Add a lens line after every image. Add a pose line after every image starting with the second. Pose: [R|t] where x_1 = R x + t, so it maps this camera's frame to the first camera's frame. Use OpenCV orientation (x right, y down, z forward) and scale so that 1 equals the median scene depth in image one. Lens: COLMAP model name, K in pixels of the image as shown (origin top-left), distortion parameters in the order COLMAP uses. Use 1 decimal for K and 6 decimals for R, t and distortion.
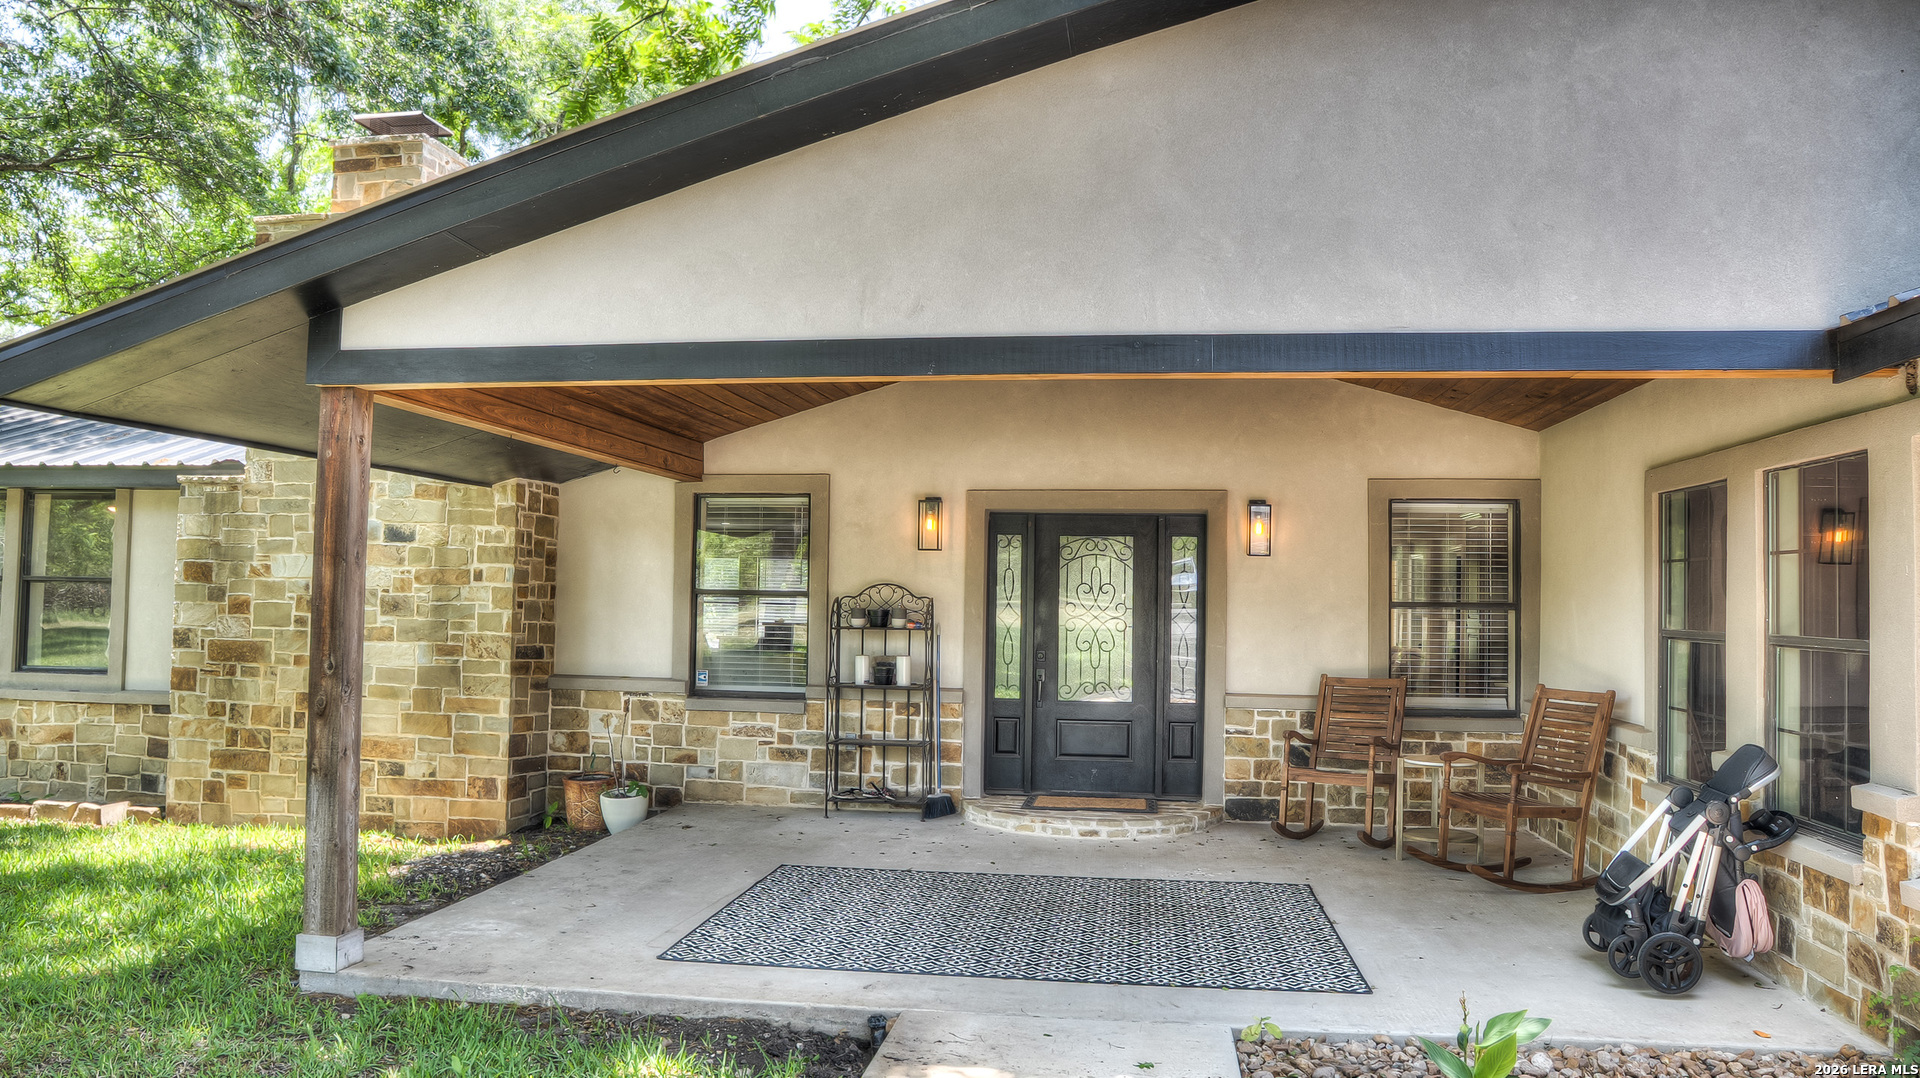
lens RADIAL K [[1344.7, 0, 960.8], [0, 1344.7, 543.3], [0, 0, 1]] dist [-0.109229, 0.070964]
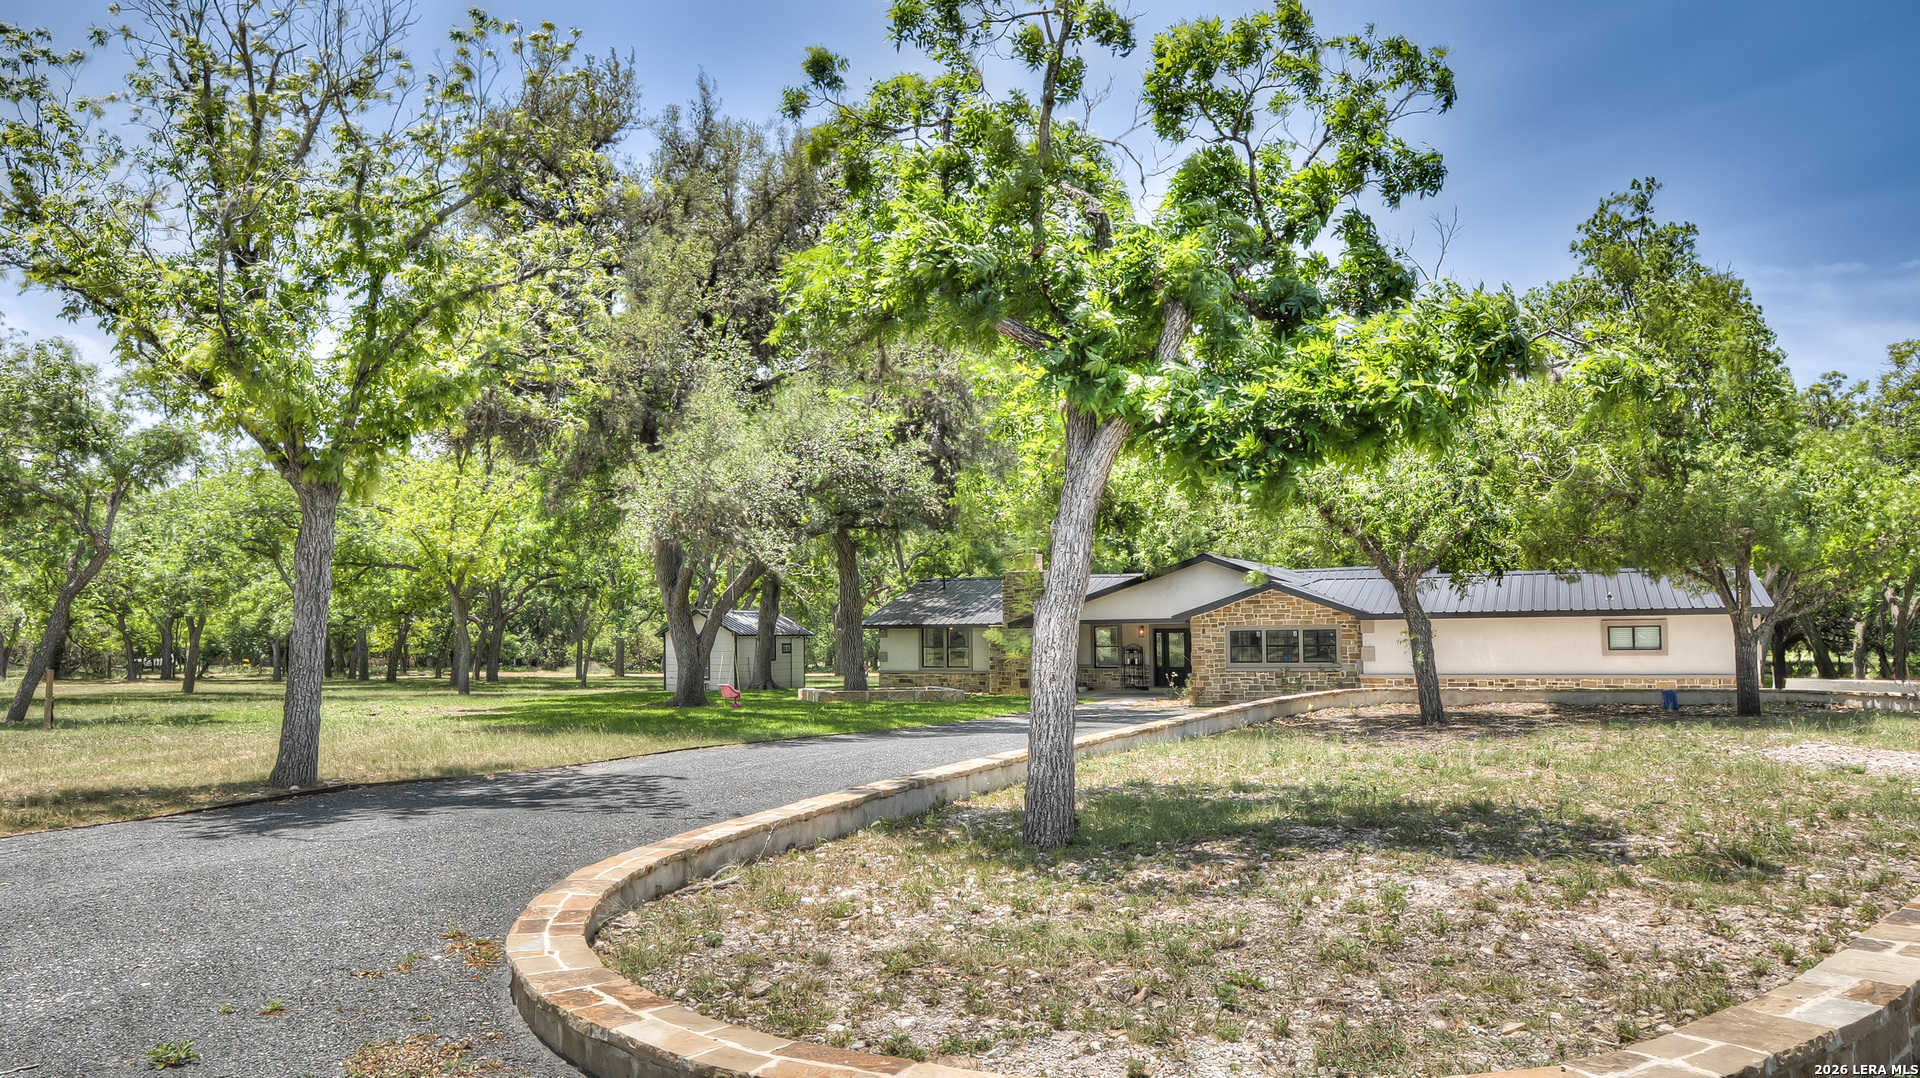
lens RADIAL K [[1344.7, 0, 956.1], [0, 1344.7, 541.5], [0, 0, 1]] dist [-0.109229, 0.070964]
pose [[0.960842, -0.046506, -0.273166, 0.697823], [0.041819, 0.998861, -0.022961, -0.265803], [0.273923, 0.010638, 0.961693, -4.012580]]
